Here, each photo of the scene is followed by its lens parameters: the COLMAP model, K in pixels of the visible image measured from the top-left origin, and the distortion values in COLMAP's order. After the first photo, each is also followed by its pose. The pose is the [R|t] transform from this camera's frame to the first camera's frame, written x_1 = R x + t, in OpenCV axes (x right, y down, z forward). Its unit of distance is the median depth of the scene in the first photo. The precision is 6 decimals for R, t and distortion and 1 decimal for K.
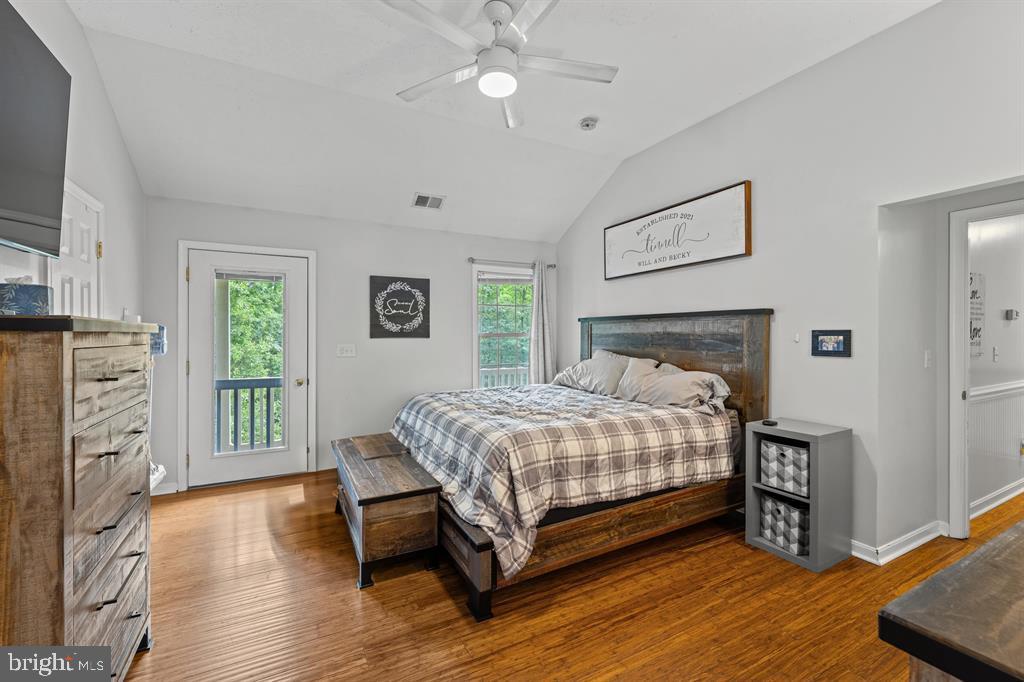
lens RADIAL K [[434.2, 0, 512.7], [0, 434.2, 335.7], [0, 0, 1]] dist [0.005236, 0.000271]
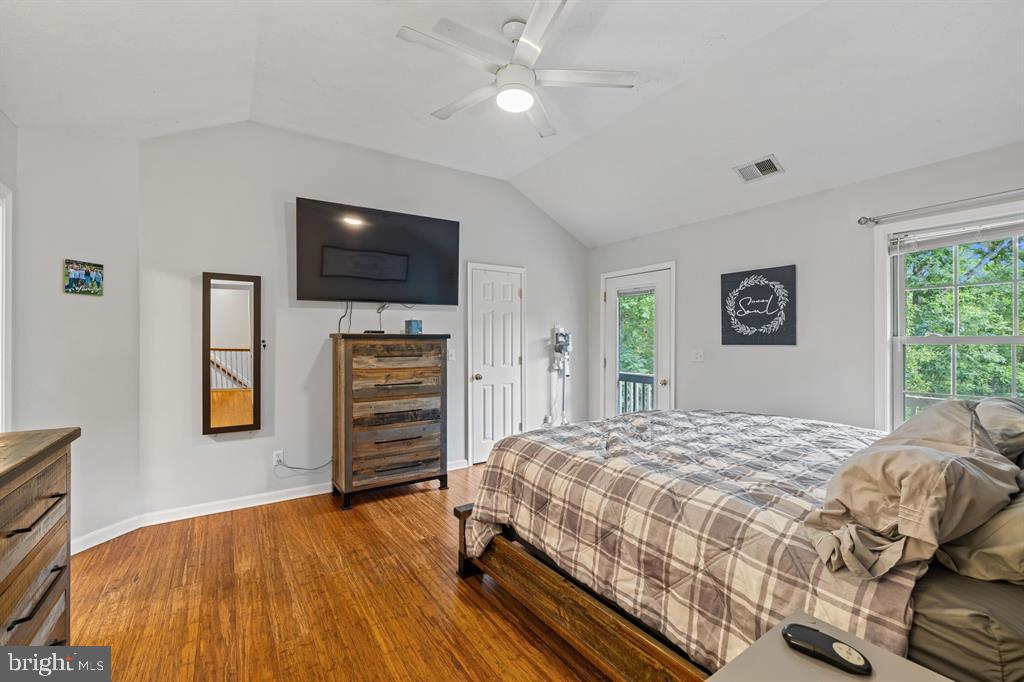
lens RADIAL K [[434.2, 0, 514.2], [0, 434.2, 338.6], [0, 0, 1]] dist [0.005236, 0.000271]
pose [[0.097831, 0.000289, -0.995203, 0.600142], [-0.004292, 0.999991, -0.000132, -0.002457], [0.995194, 0.004285, 0.097831, 0.536234]]
